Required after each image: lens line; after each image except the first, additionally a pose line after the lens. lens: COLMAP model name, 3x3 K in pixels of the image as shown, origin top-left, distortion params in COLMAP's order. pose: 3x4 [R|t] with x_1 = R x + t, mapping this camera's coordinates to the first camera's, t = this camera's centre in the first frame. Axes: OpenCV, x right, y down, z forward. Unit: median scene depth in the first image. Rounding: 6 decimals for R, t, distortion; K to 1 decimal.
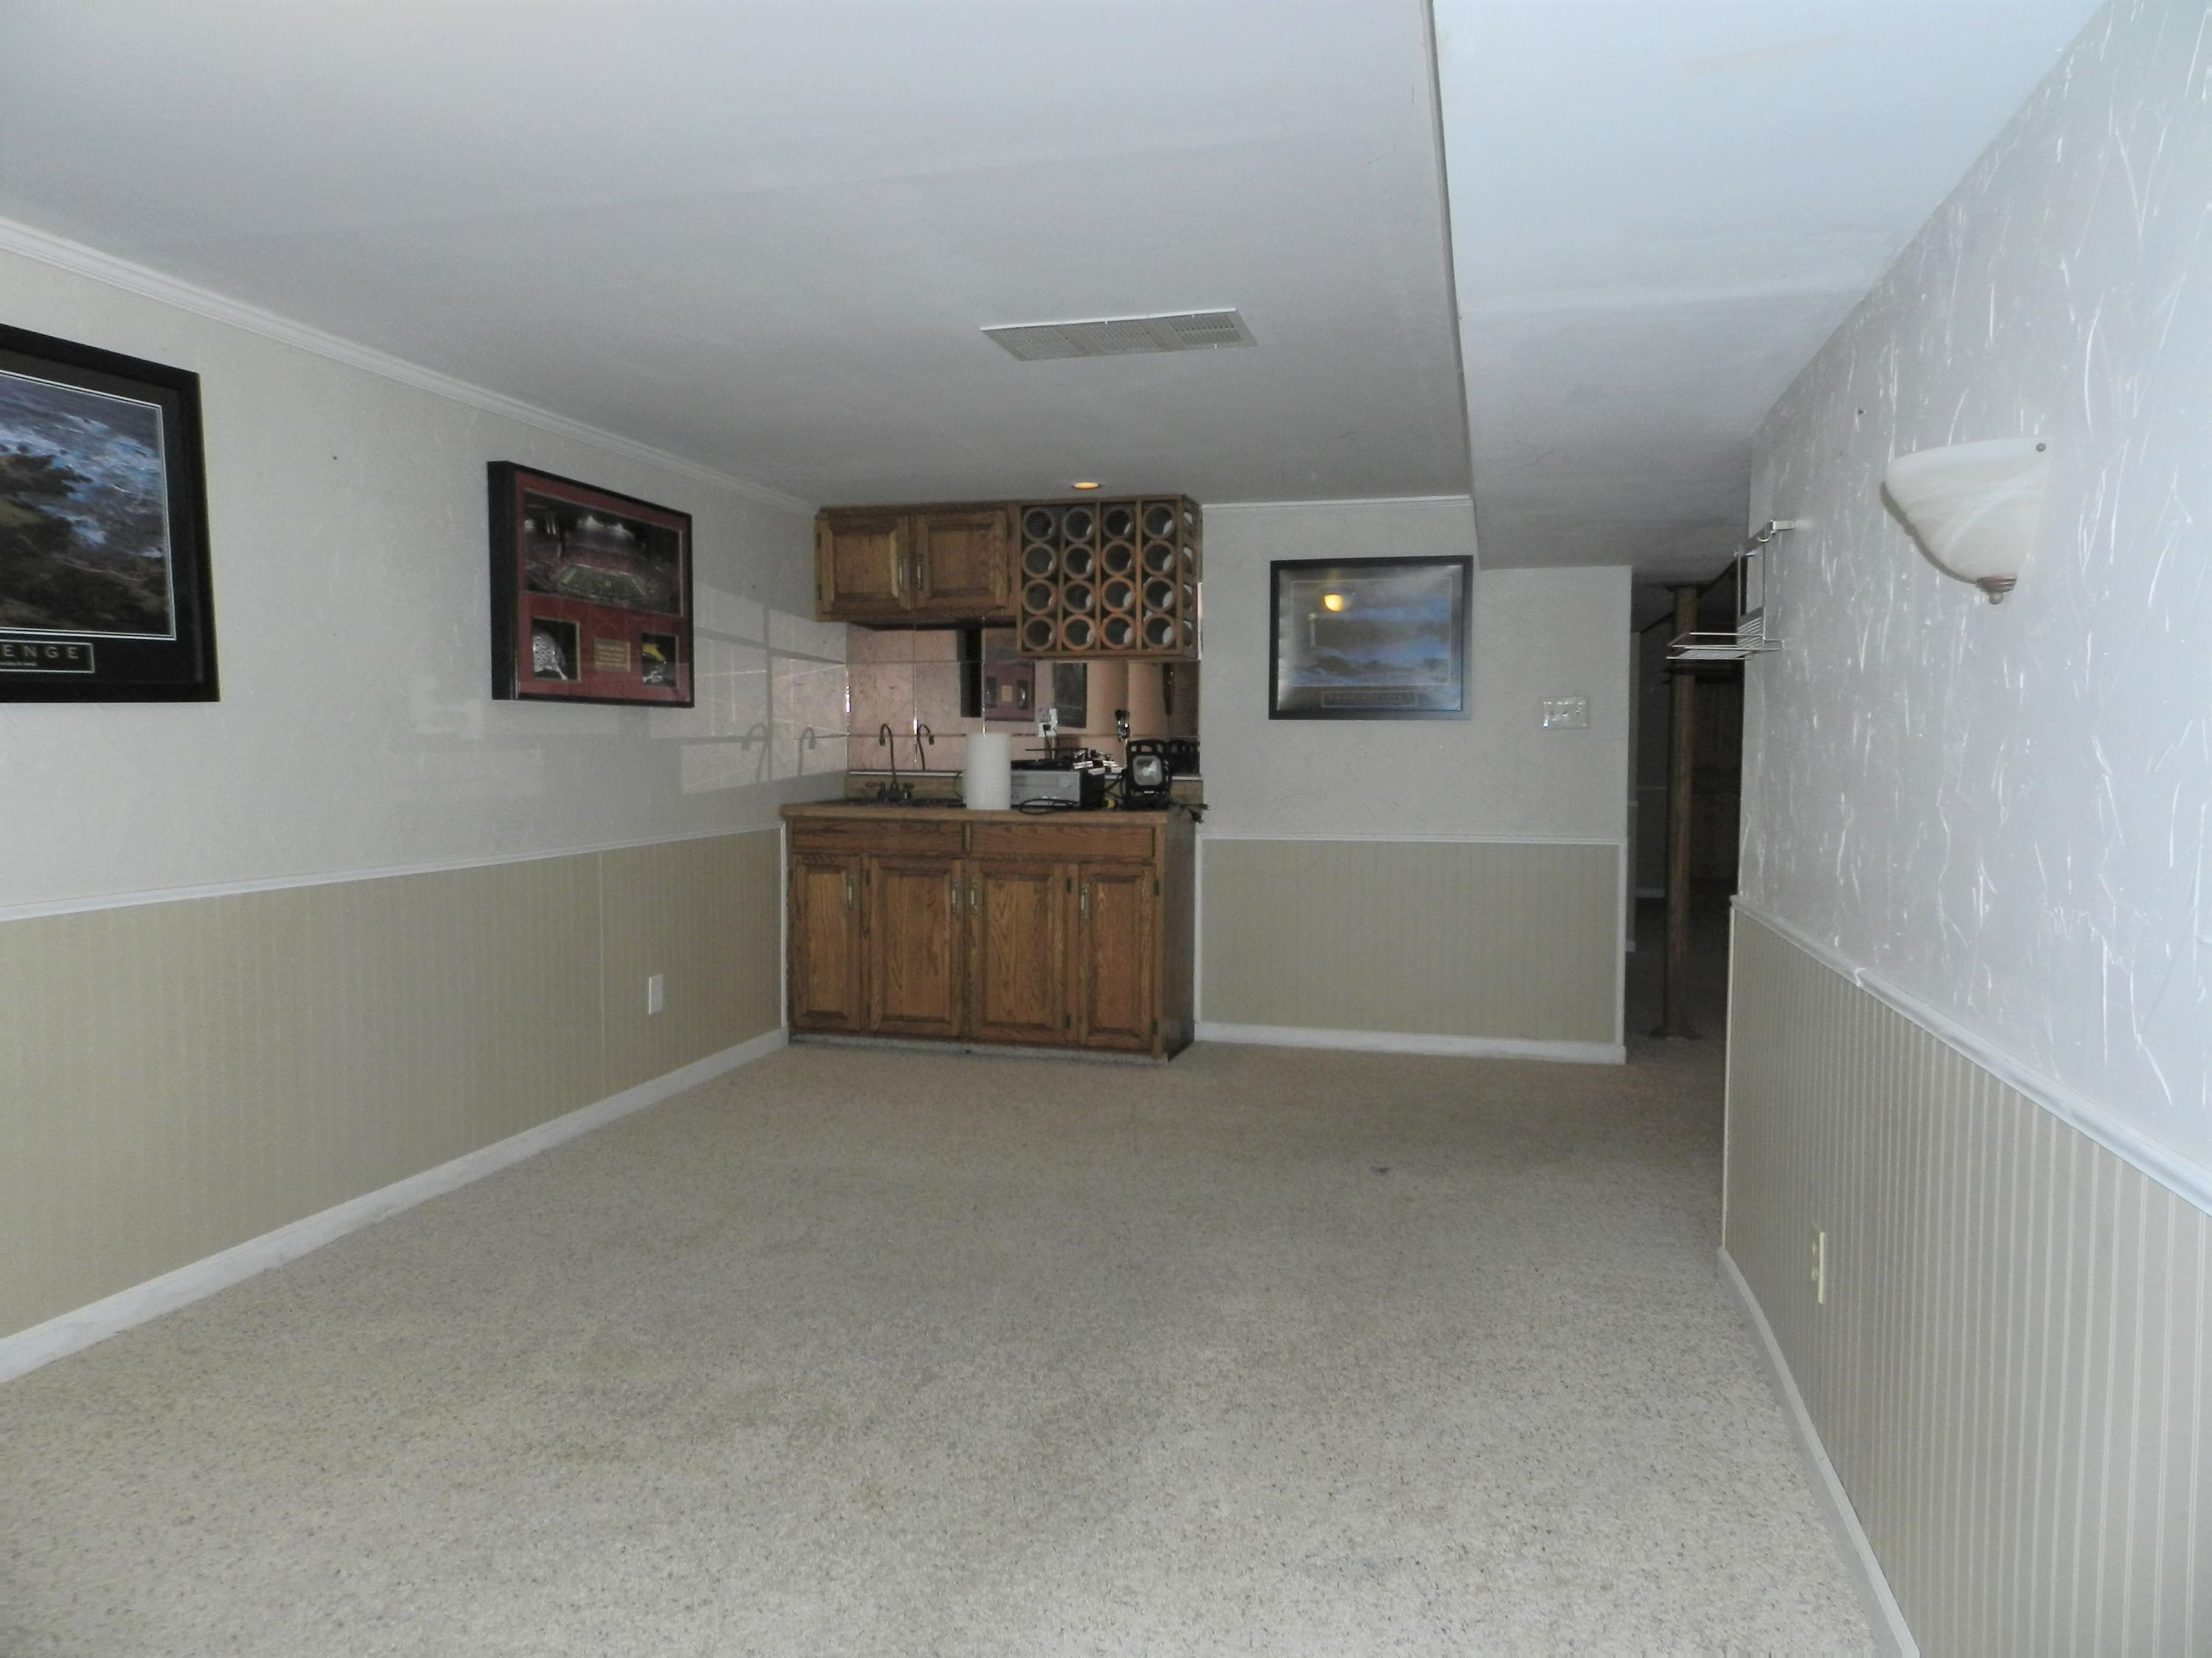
lens RADIAL K [[1510.0, 0, 1107.1], [0, 1510.0, 831.2], [0, 0, 1]] dist [0.024998, -0.012731]
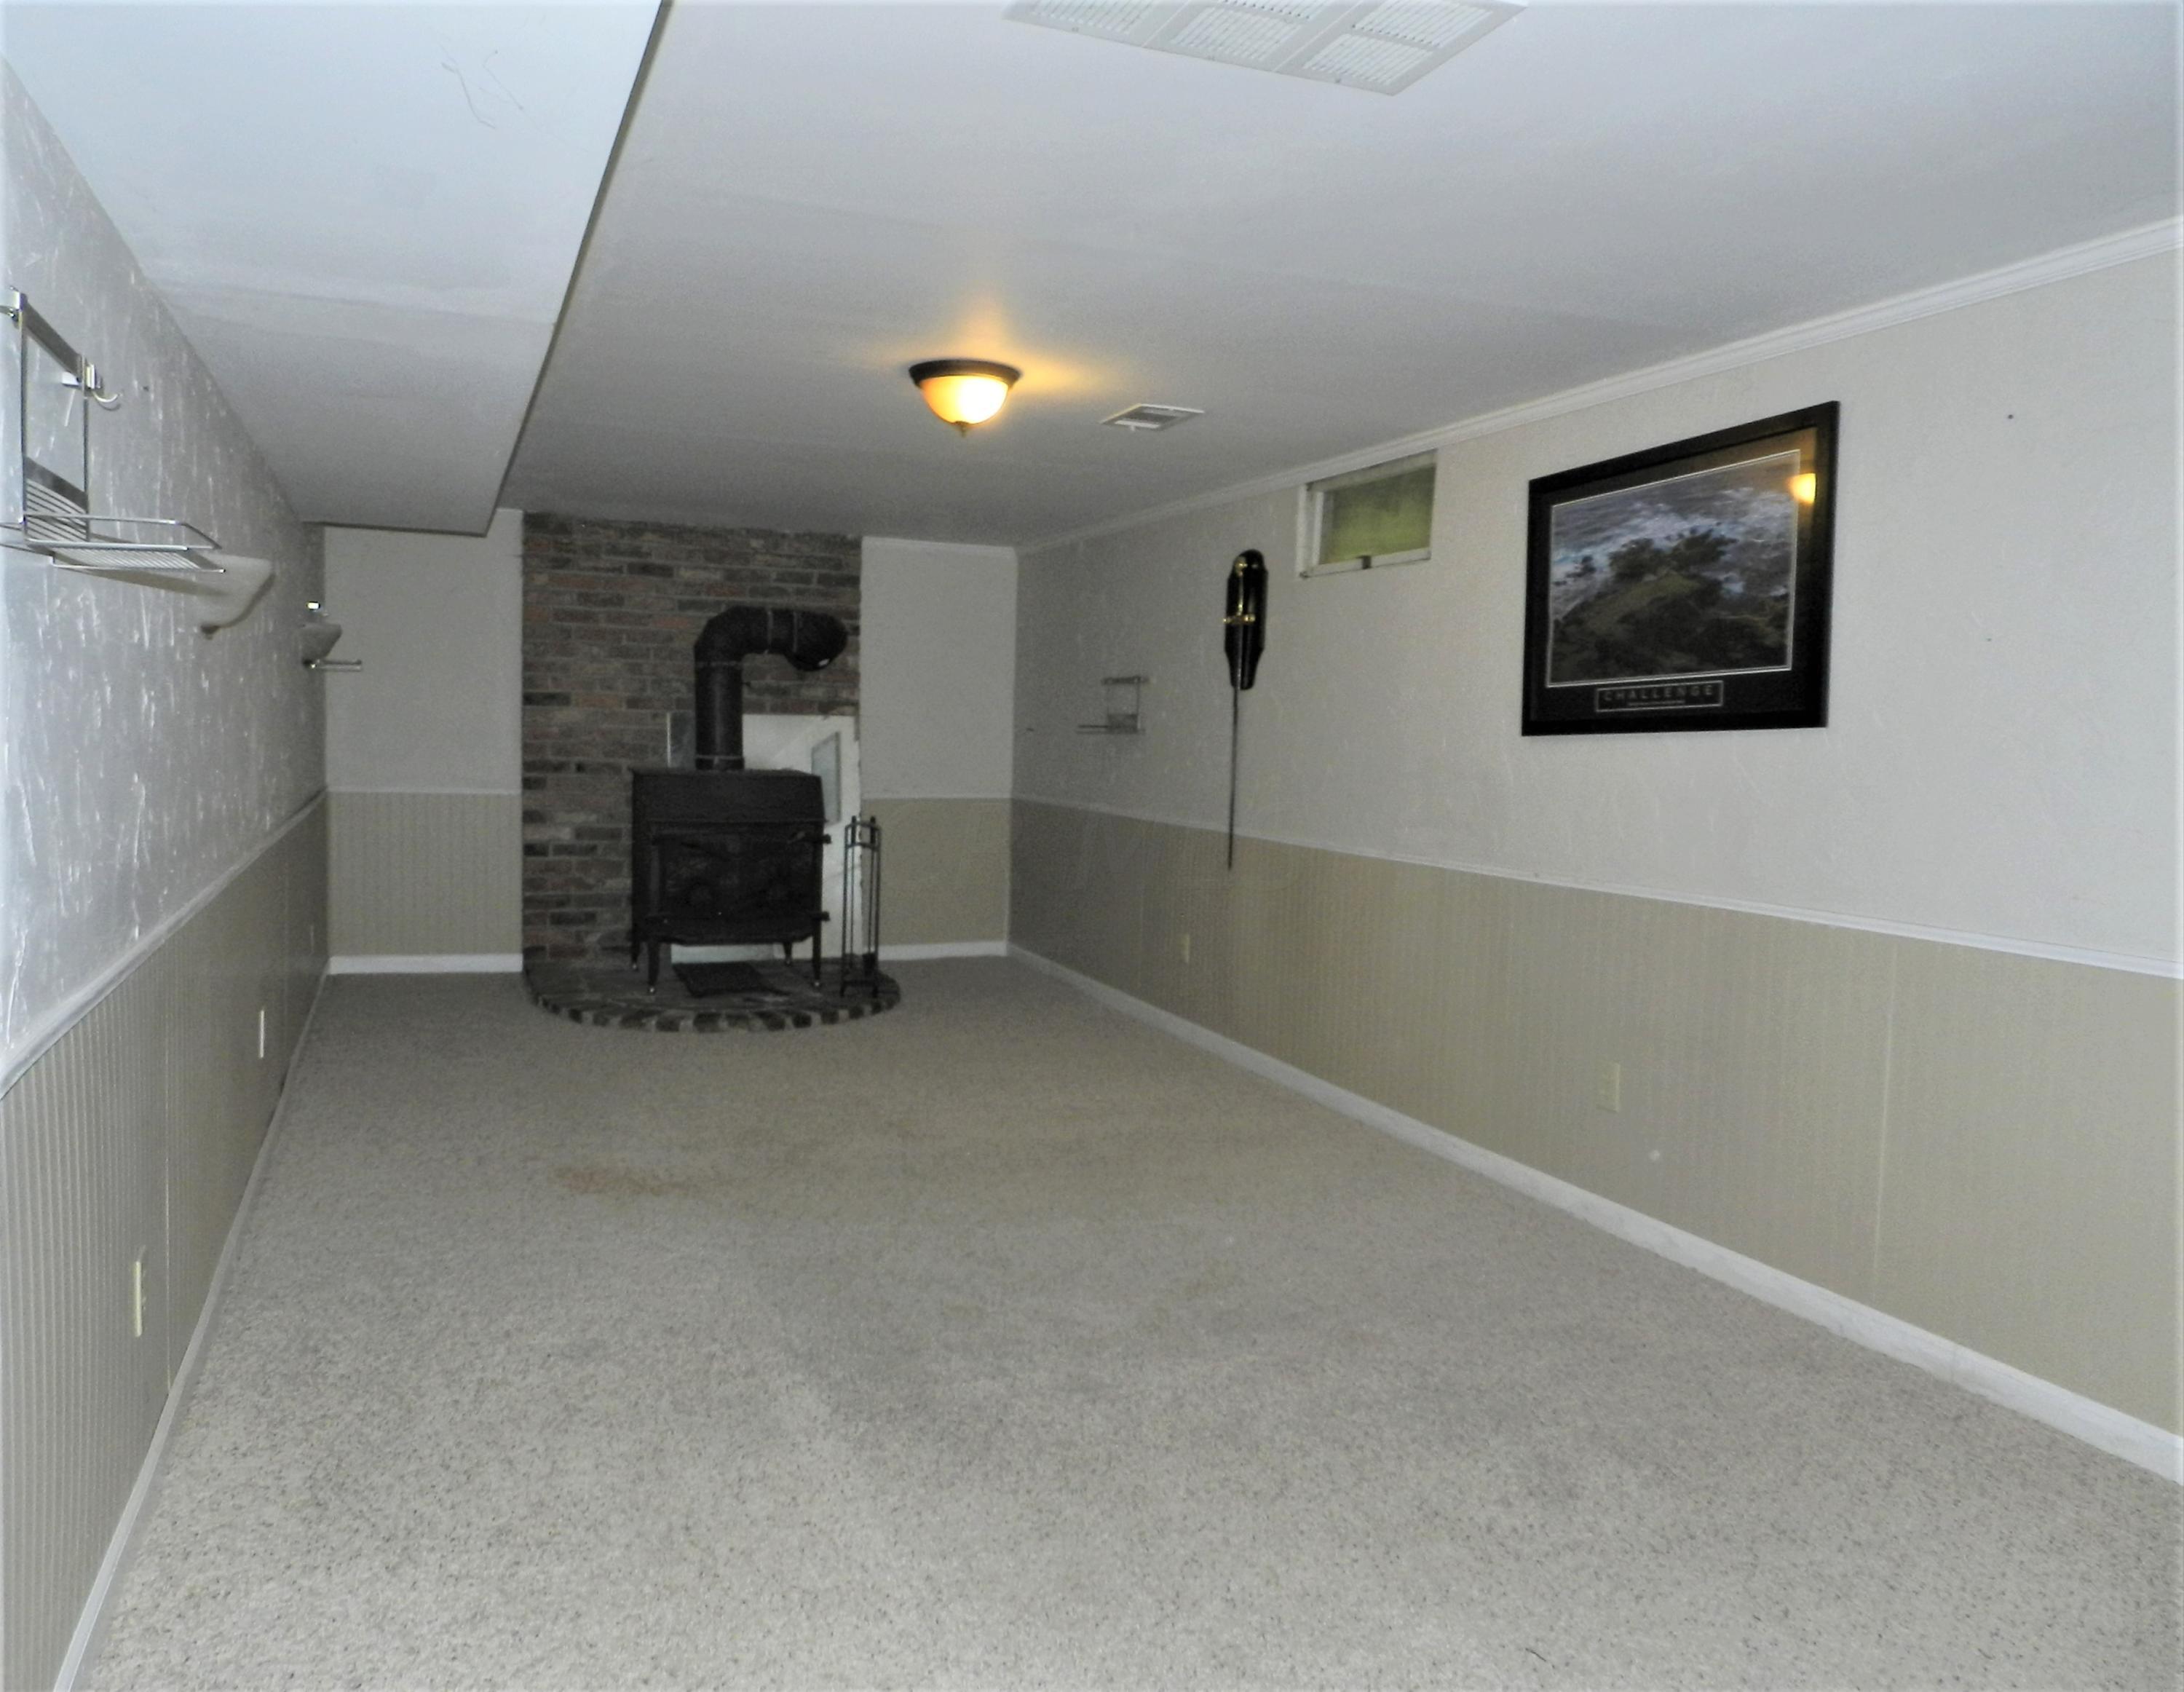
lens RADIAL K [[1561.8, 0, 1092.8], [0, 1561.8, 851.0], [0, 0, 1]] dist [0.000937, 0.000284]
pose [[-0.792589, 0.017311, -0.609510, 0.453696], [-0.068826, 0.990669, 0.117637, -0.101030], [0.605859, 0.135188, -0.784002, 1.662060]]
